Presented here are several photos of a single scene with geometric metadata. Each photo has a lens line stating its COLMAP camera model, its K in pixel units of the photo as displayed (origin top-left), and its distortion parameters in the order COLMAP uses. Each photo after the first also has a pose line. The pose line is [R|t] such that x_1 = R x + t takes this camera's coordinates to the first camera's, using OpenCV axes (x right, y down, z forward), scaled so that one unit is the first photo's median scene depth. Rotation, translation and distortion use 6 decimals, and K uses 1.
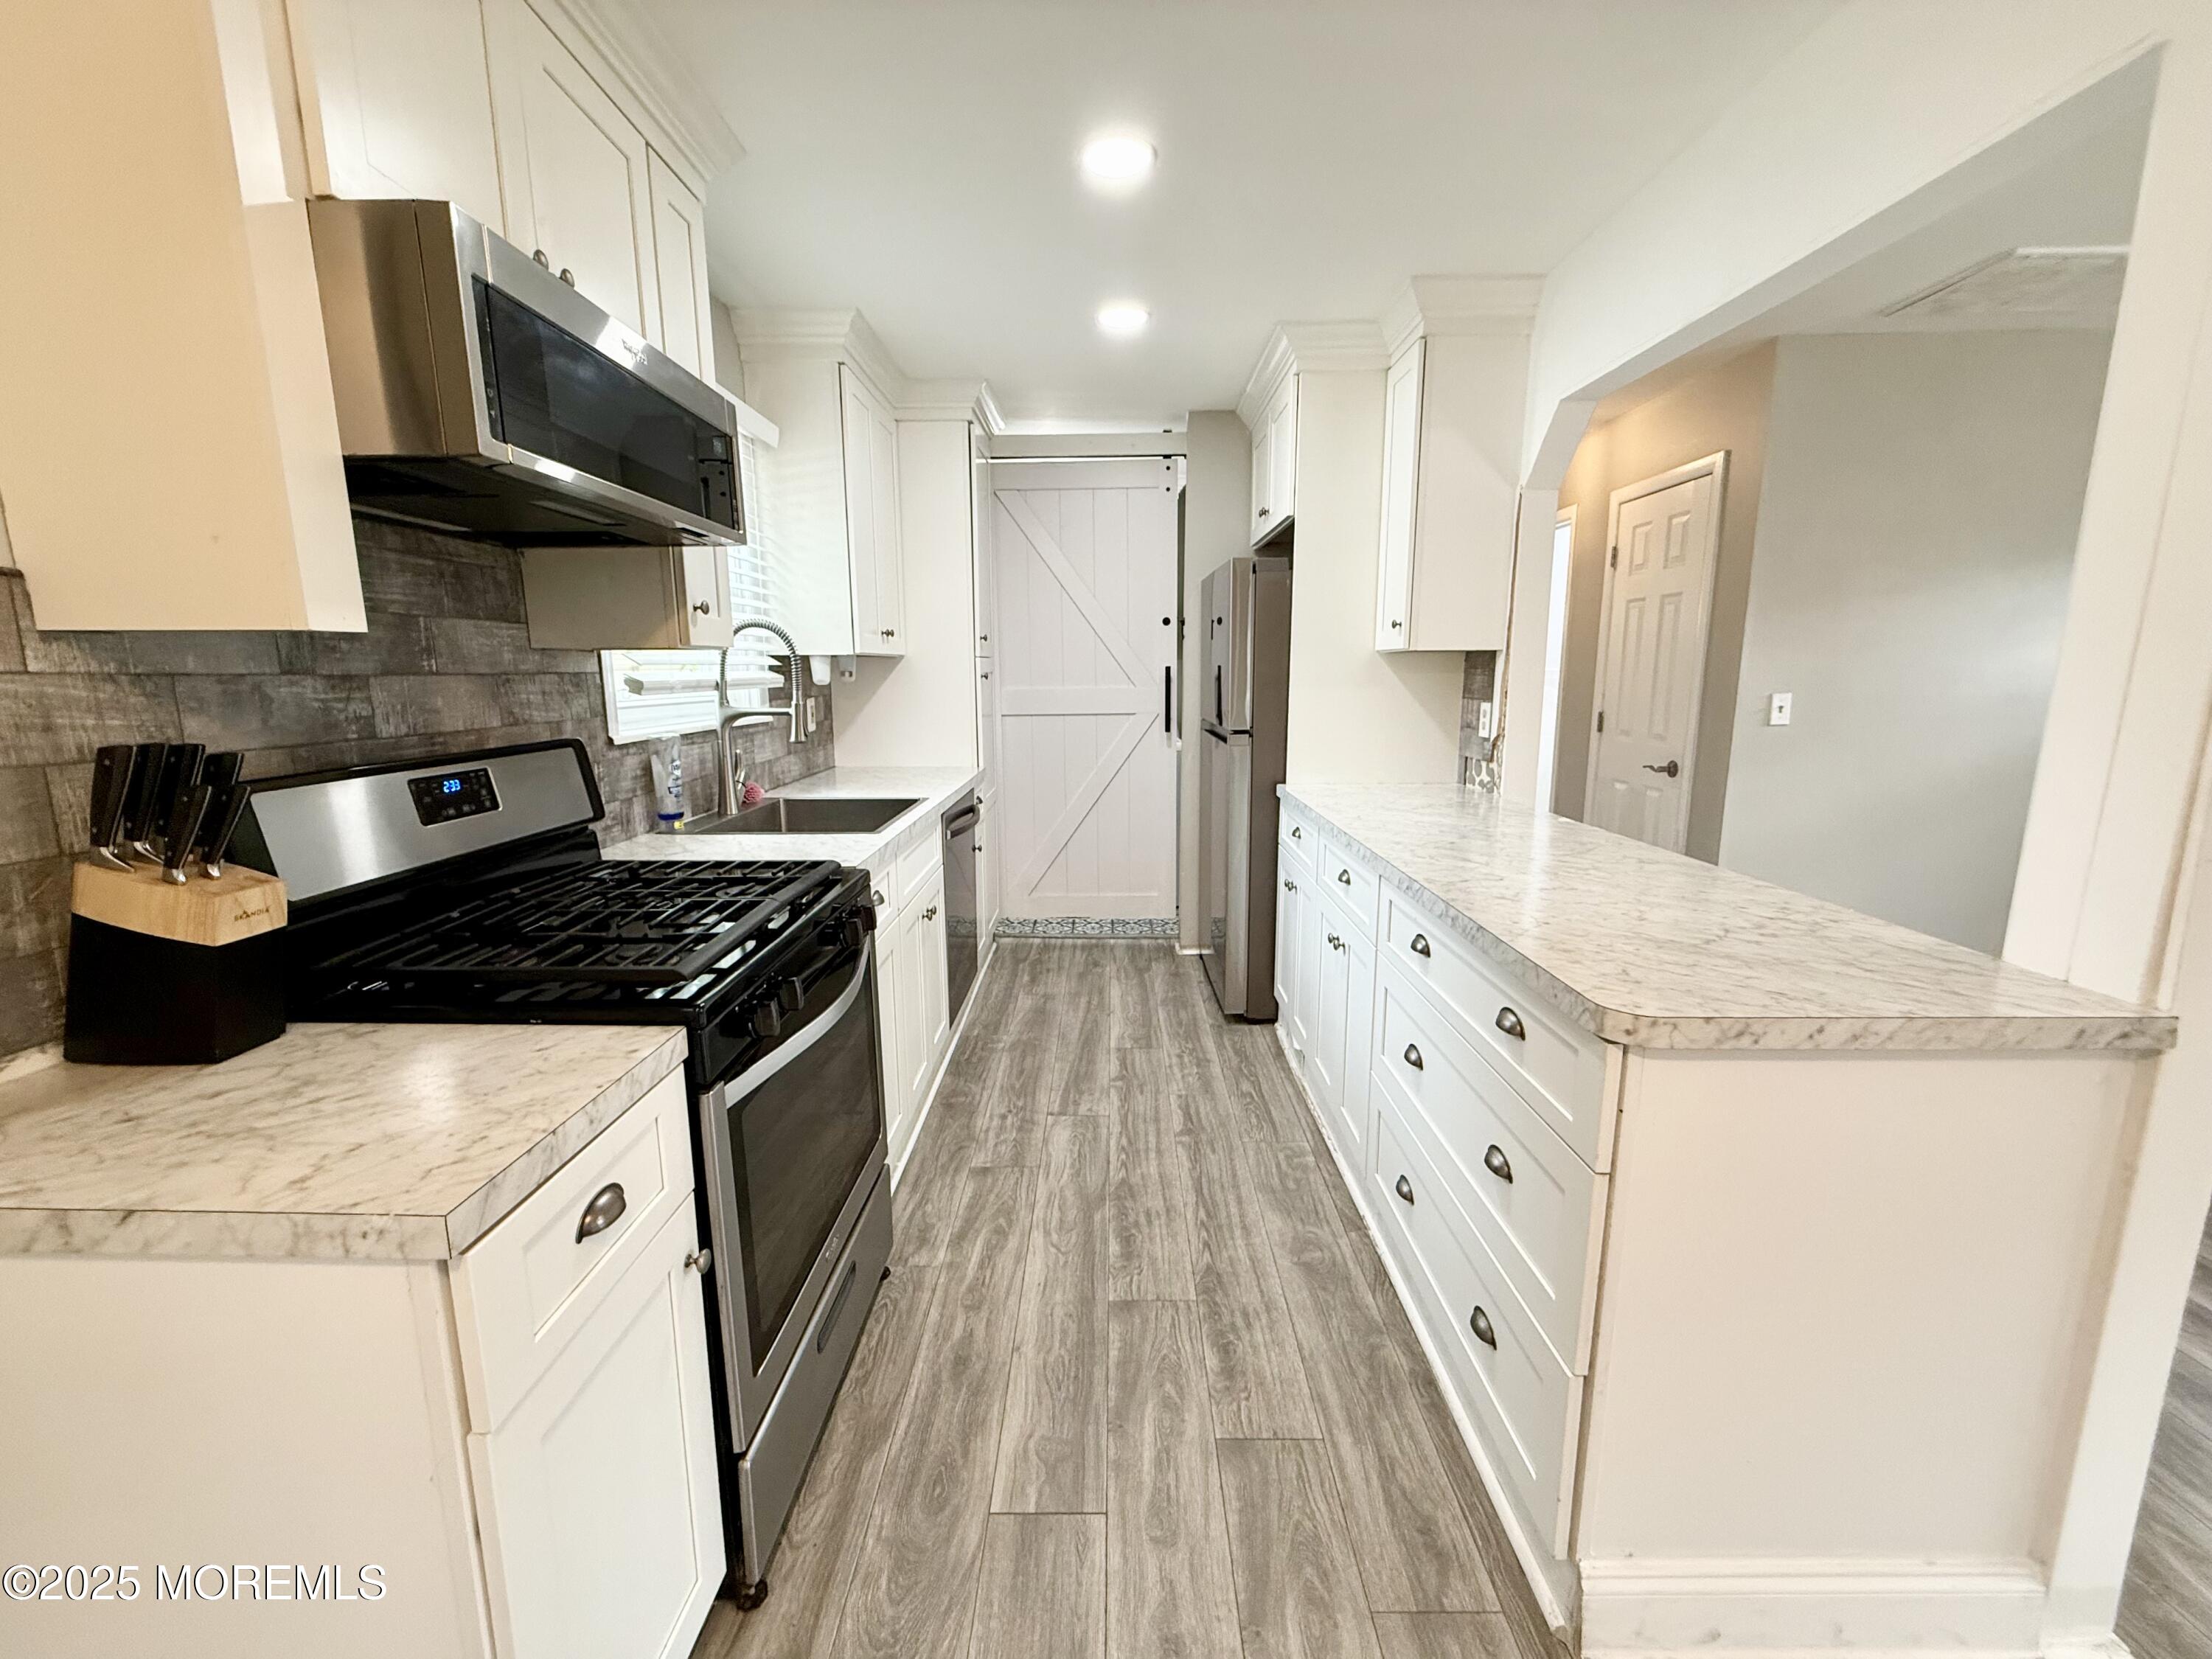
lens RADIAL K [[881.2, 0, 1101.5], [0, 881.2, 829.1], [0, 0, 1]] dist [-0.000020, 0.000095]
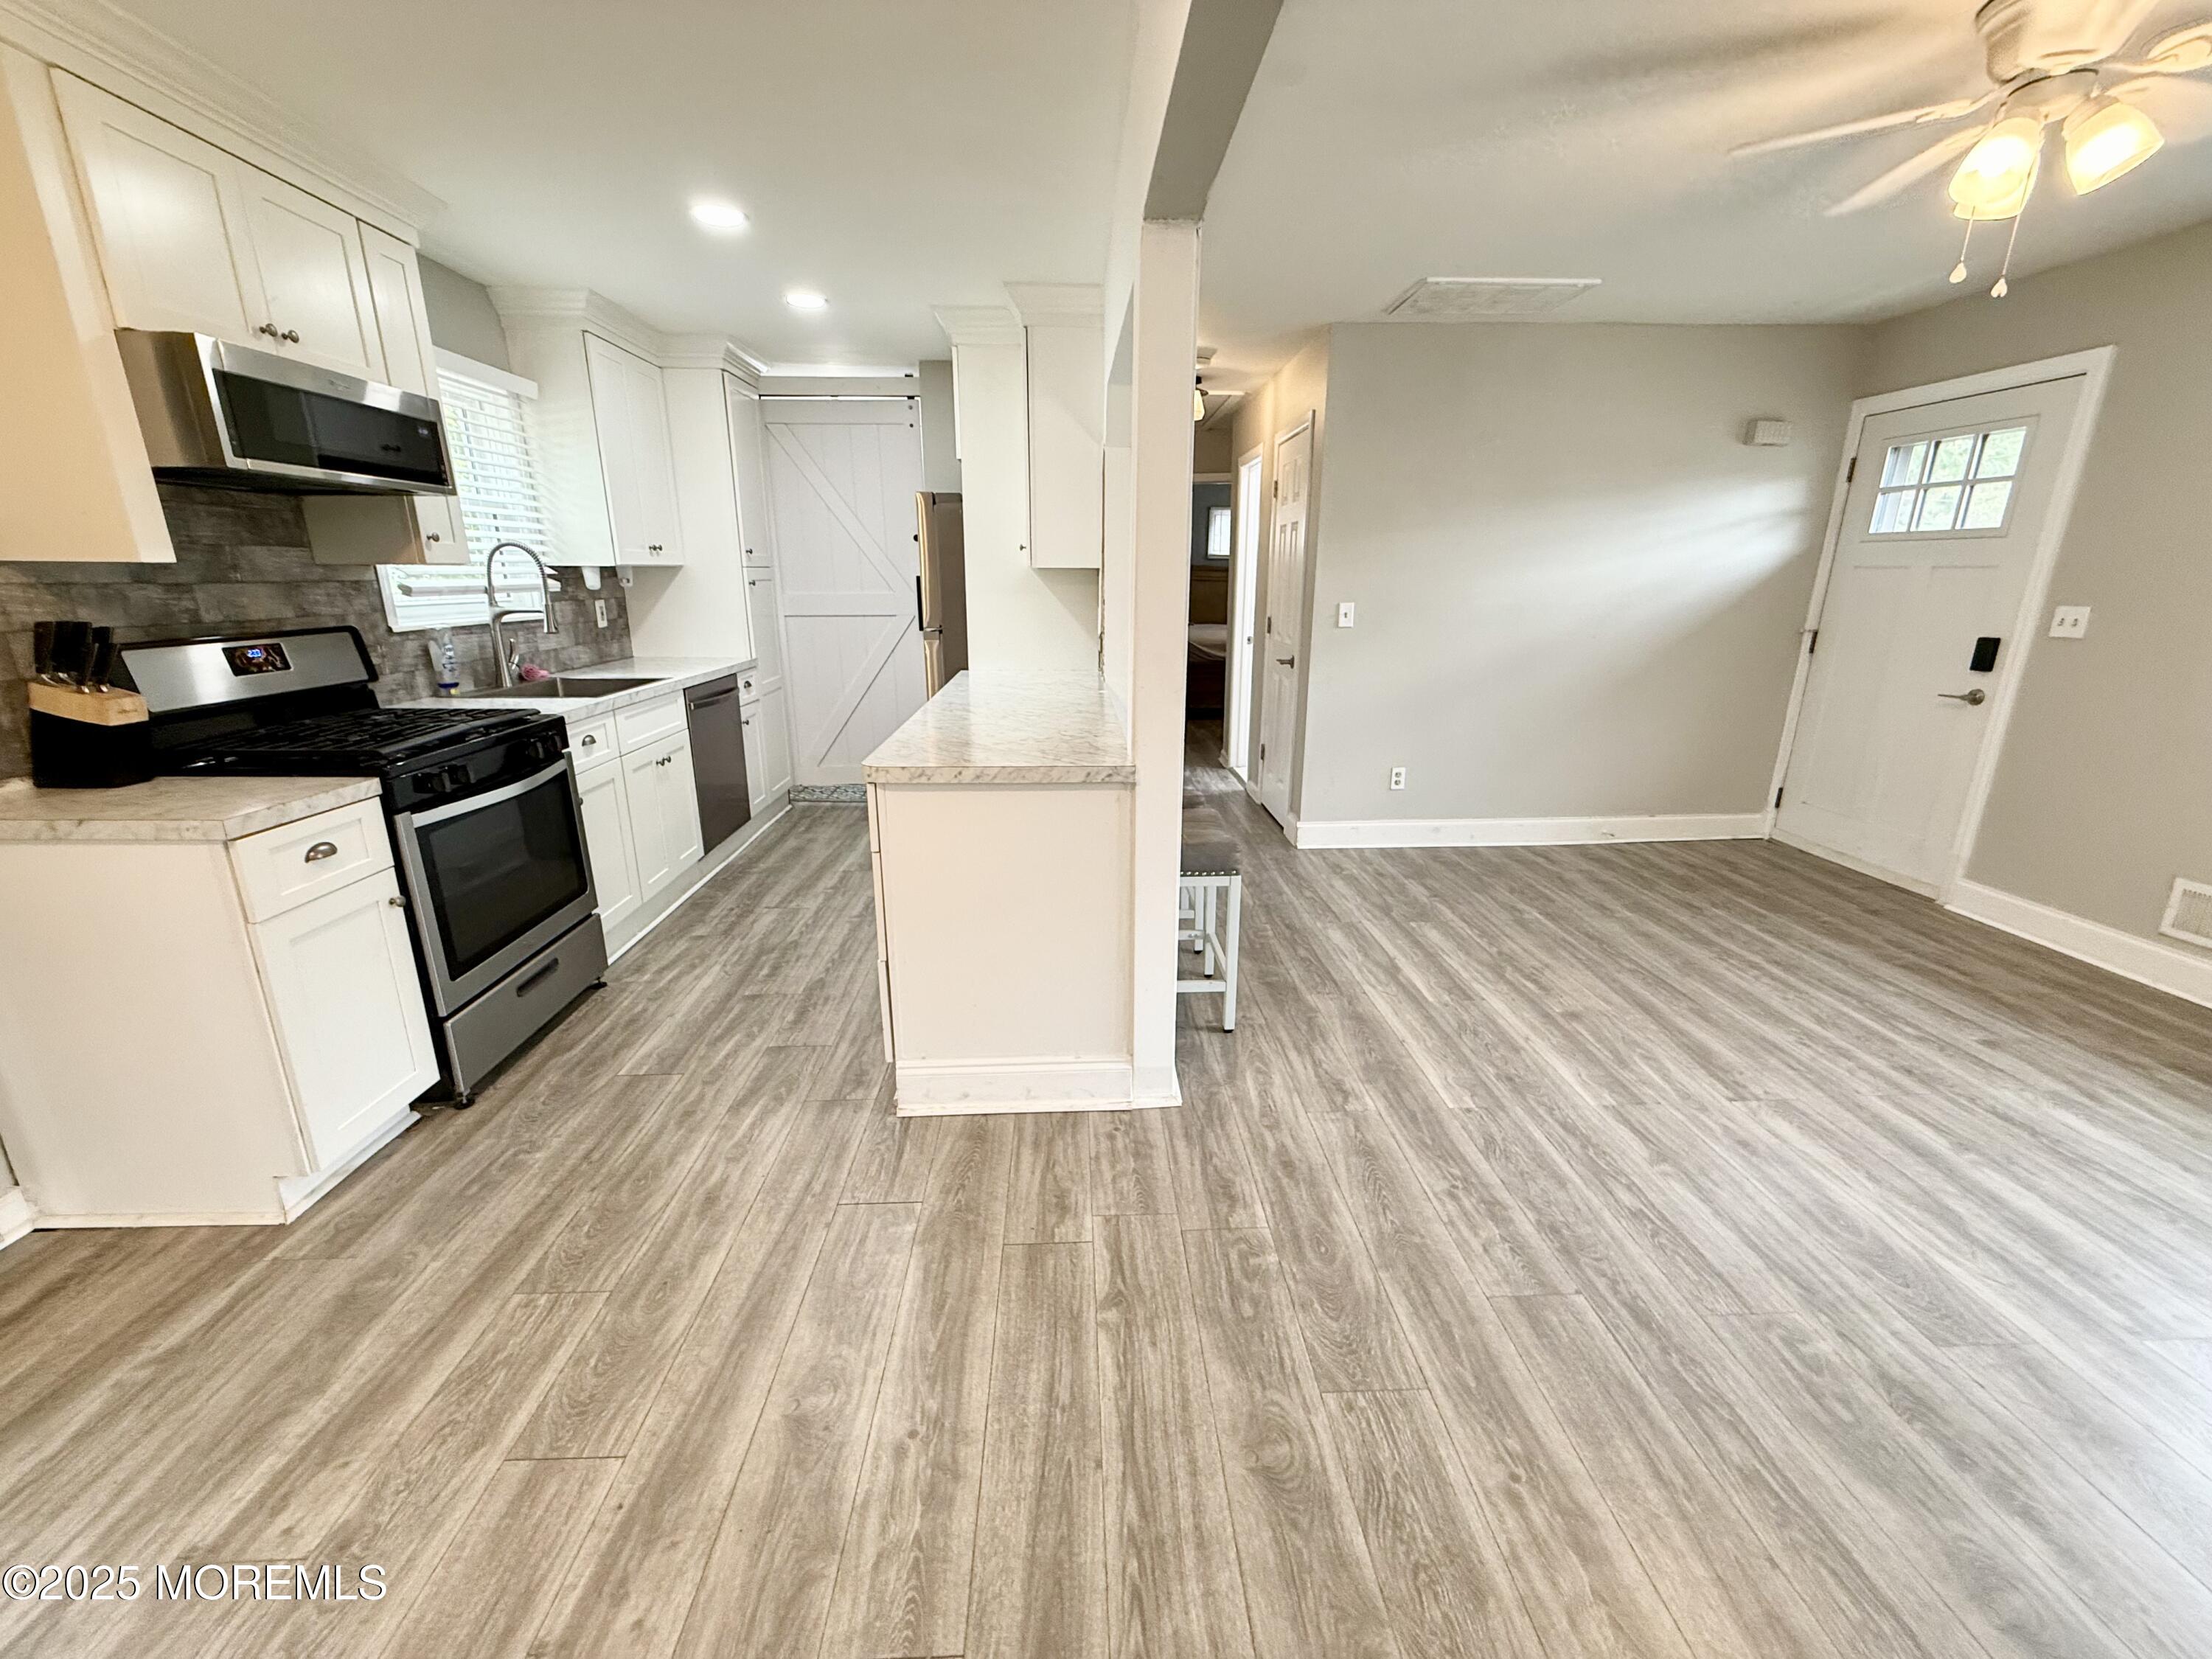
lens RADIAL K [[881.2, 0, 1101.3], [0, 881.2, 827.8], [0, 0, 1]] dist [-0.000020, 0.000095]
pose [[0.998546, -0.005035, 0.053668, 0.685259], [-0.000503, 0.994713, 0.102691, 0.096557], [-0.053901, -0.102568, 0.993265, -0.683821]]
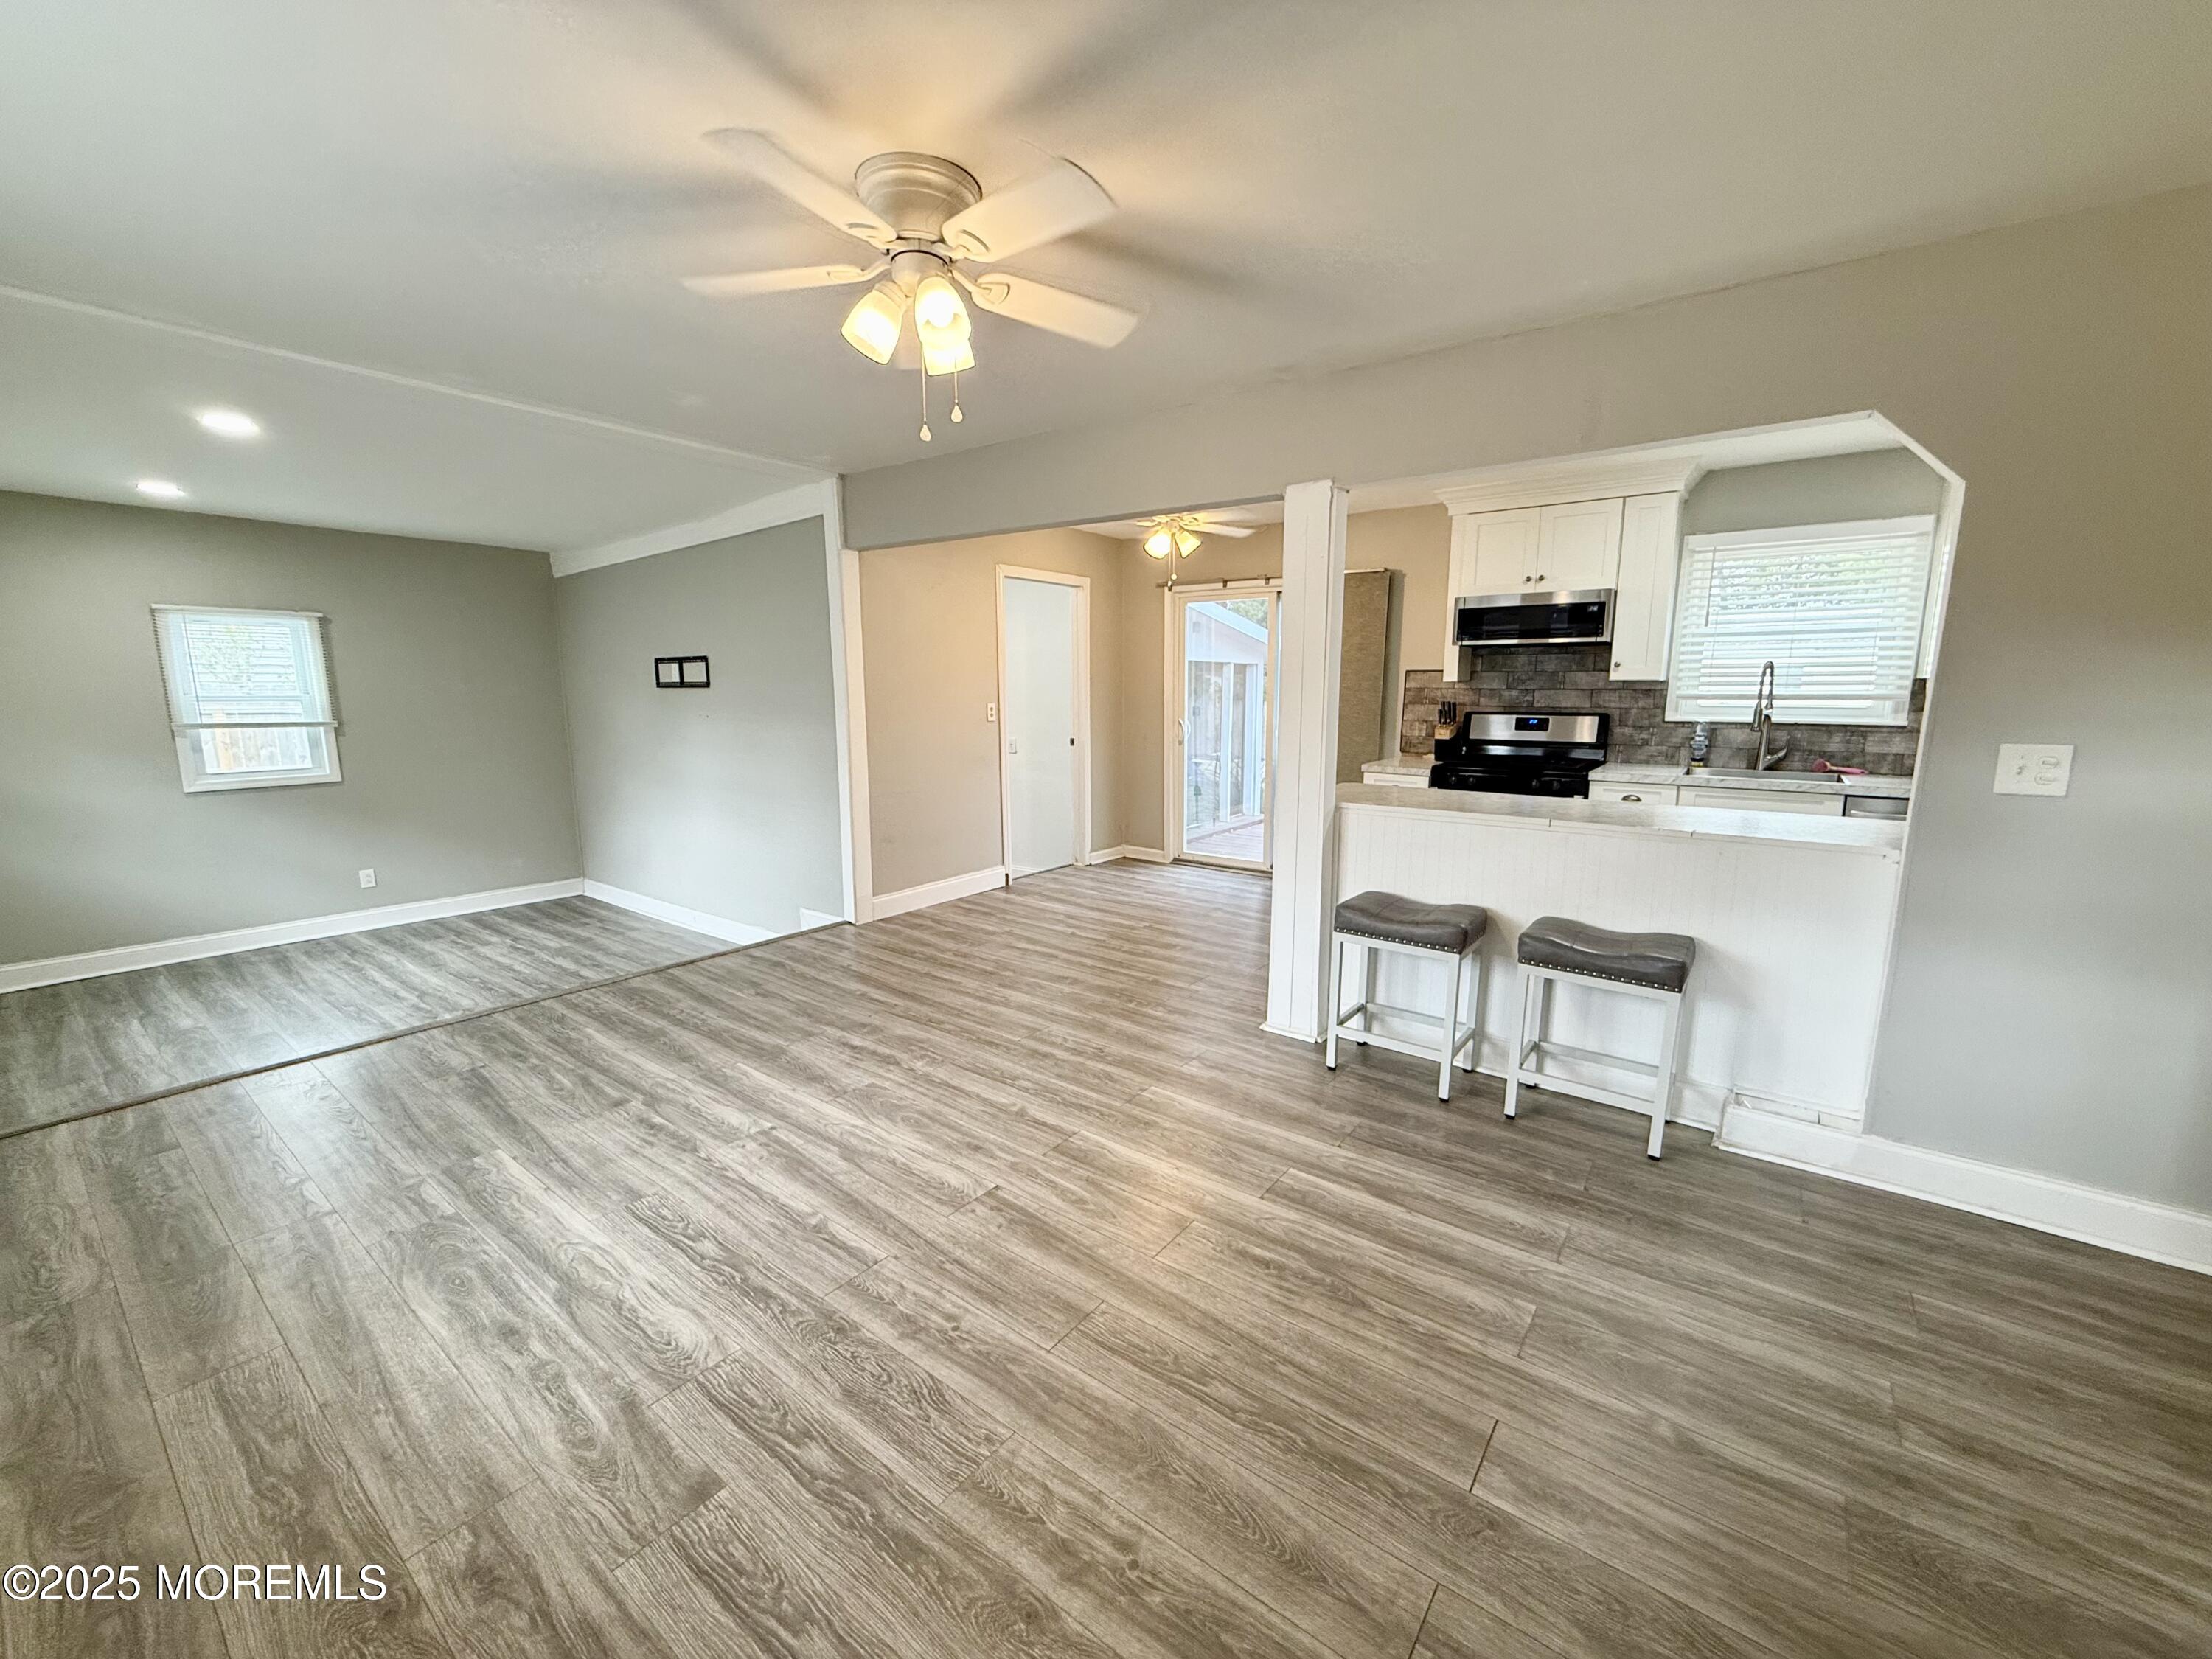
lens RADIAL K [[881.2, 0, 1100.8], [0, 881.2, 826.6], [0, 0, 1]] dist [-0.000020, 0.000095]
pose [[-0.593881, 0.138221, -0.792591, 2.890094], [-0.136186, 0.953646, 0.268350, -0.330662], [0.792943, 0.267308, -0.547528, 1.549766]]
